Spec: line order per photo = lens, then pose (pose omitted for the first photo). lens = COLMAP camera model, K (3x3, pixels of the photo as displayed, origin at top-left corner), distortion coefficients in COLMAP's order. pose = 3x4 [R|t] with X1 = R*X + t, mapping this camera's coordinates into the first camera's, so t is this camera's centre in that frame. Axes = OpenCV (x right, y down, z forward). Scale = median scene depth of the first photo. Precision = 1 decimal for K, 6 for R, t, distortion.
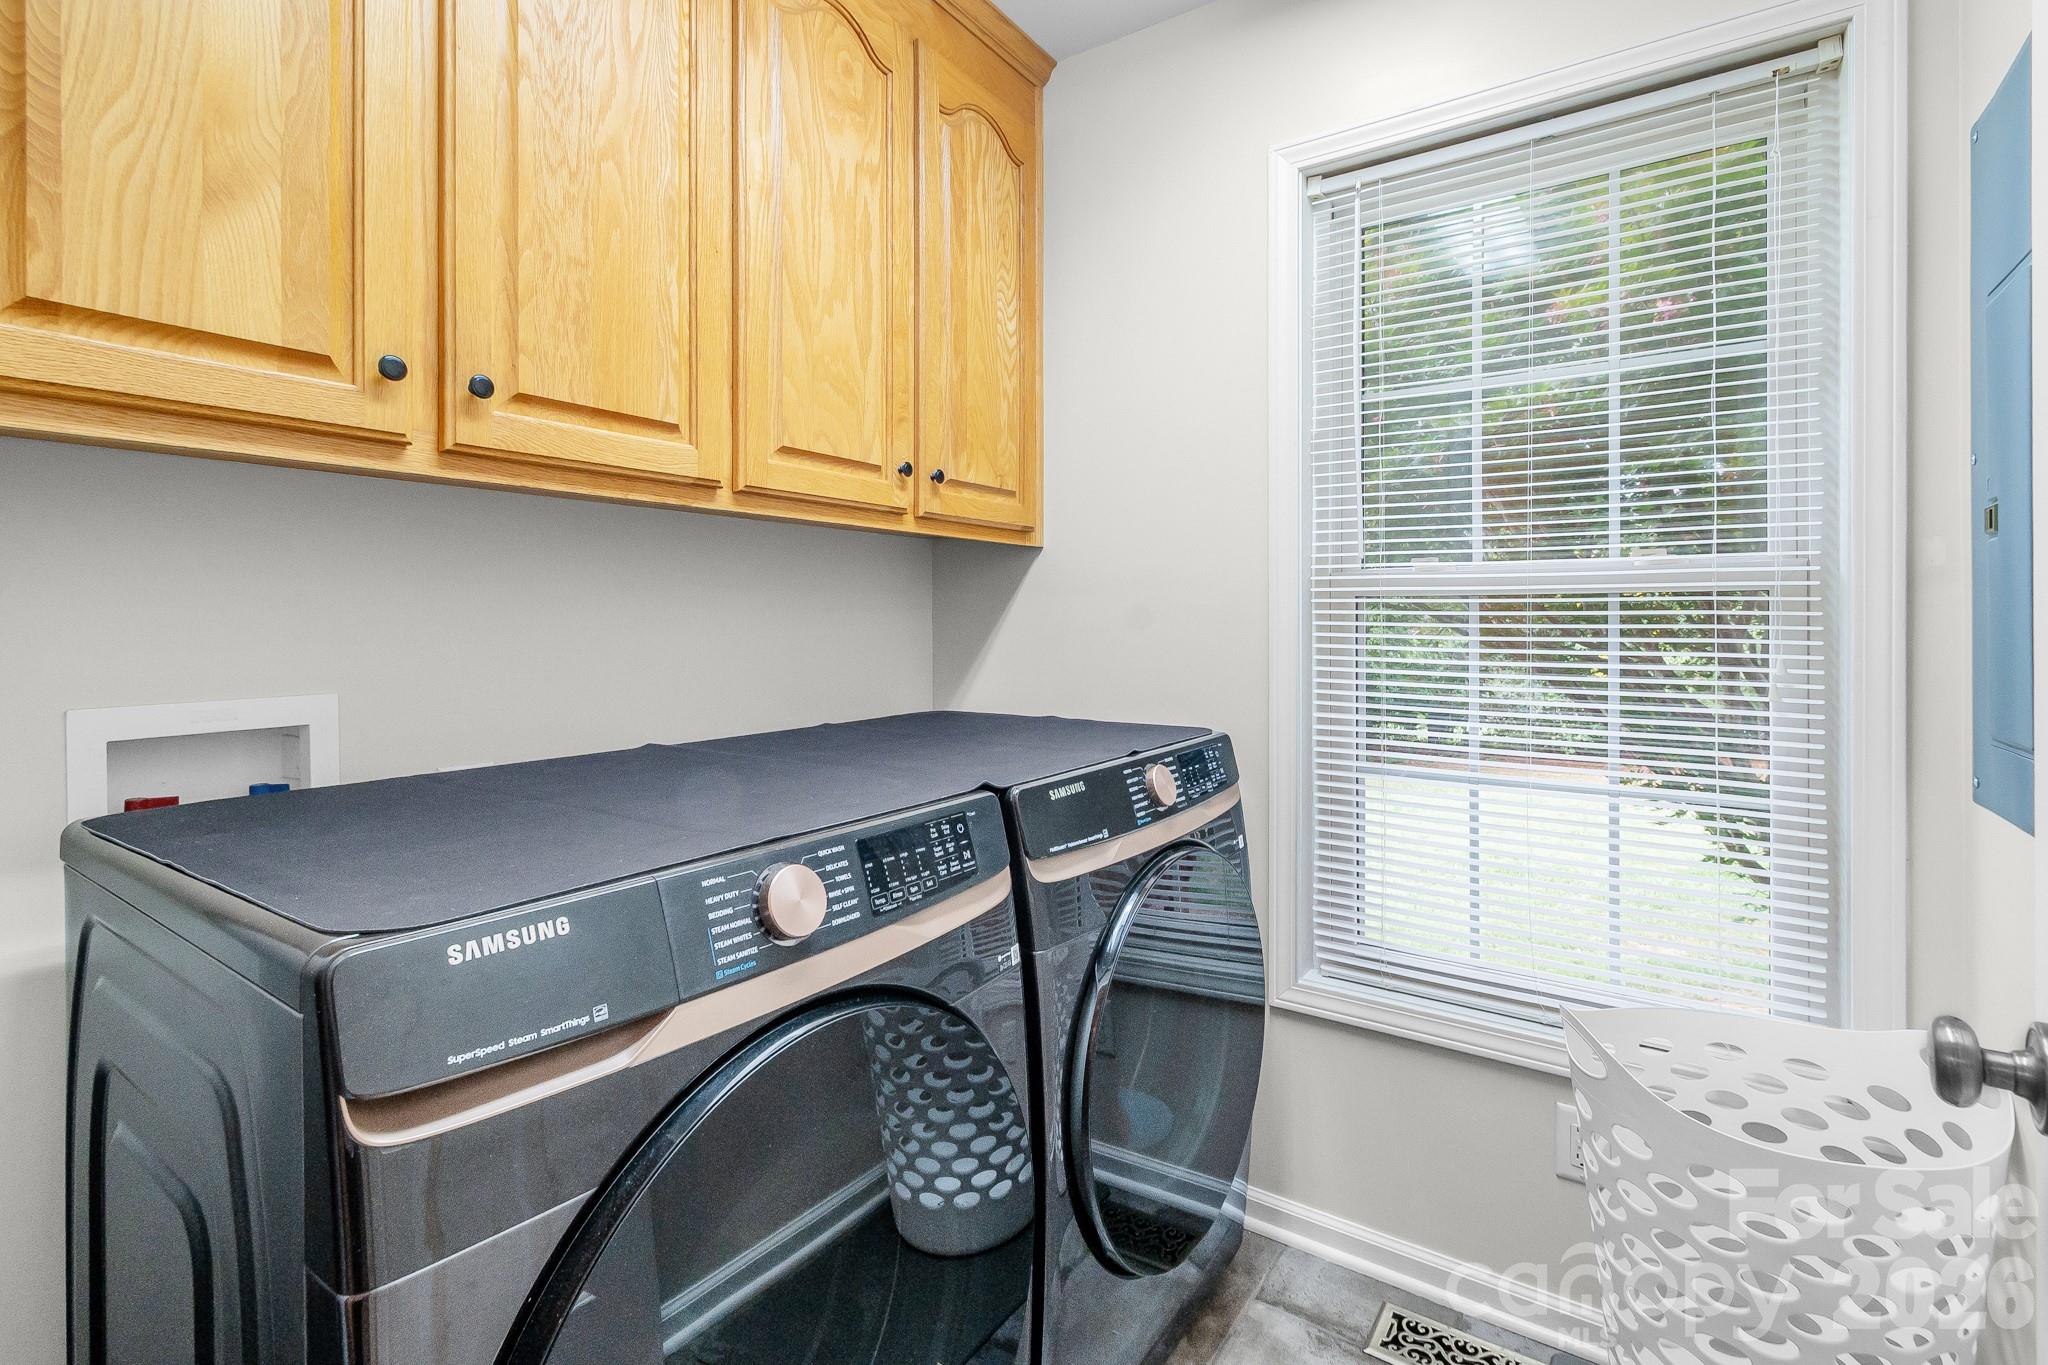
lens RADIAL K [[946.2, 0, 1019.5], [0, 946.2, 628.2], [0, 0, 1]] dist [-0.004645, -0.000041]
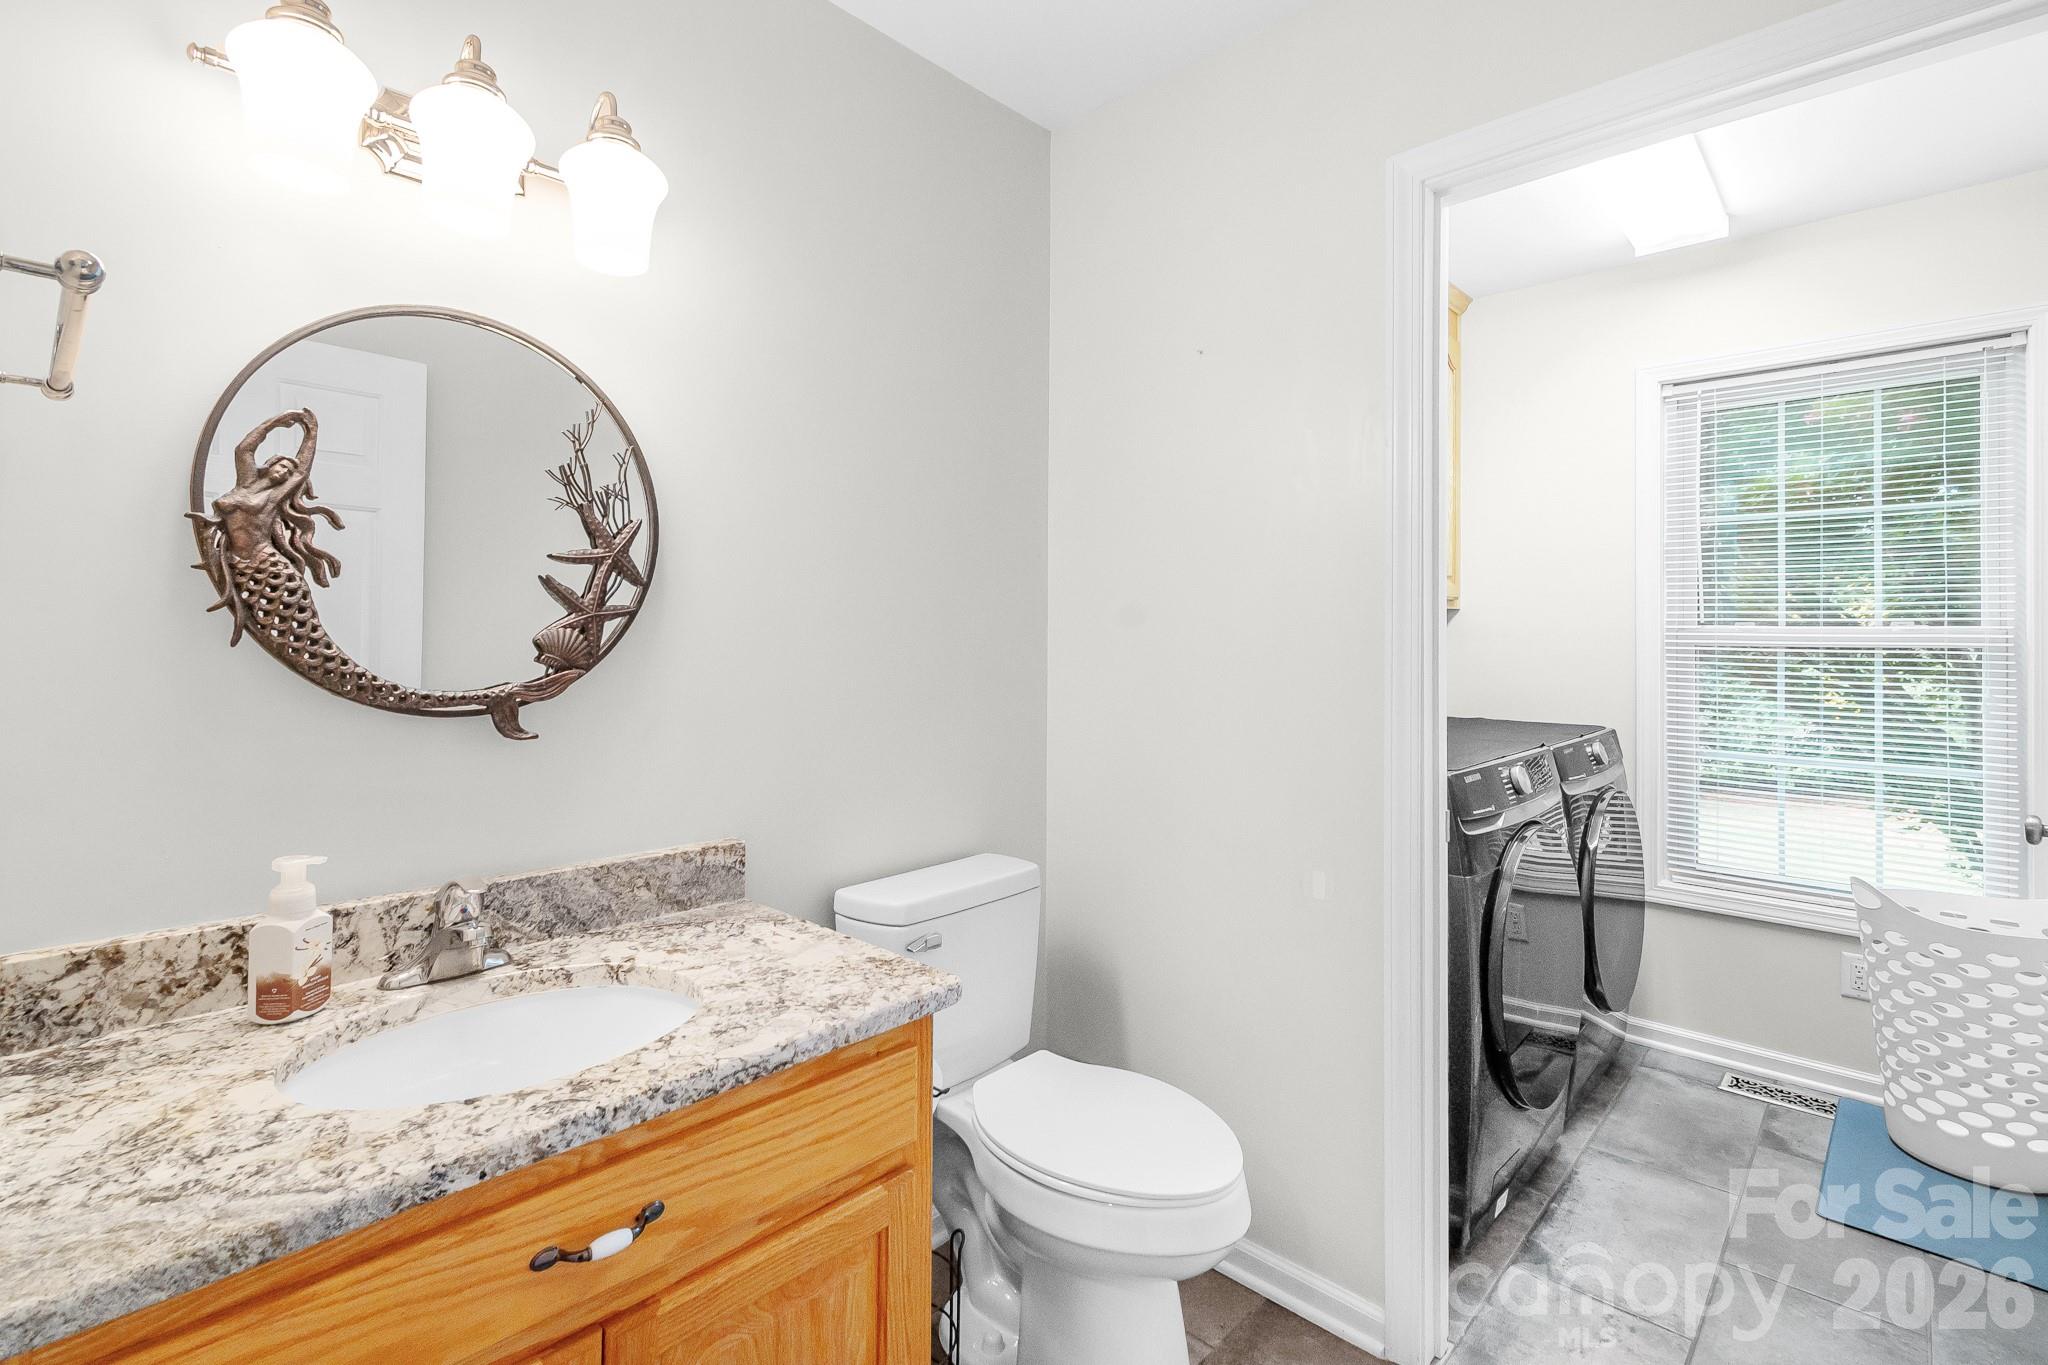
lens RADIAL K [[946.2, 0, 1028.6], [0, 946.2, 634.7], [0, 0, 1]] dist [-0.004645, -0.000041]
pose [[0.988984, 0.006211, -0.147894, -0.600369], [-0.008152, 0.999888, -0.012517, -0.027086], [0.147799, 0.013585, 0.988924, -0.856090]]
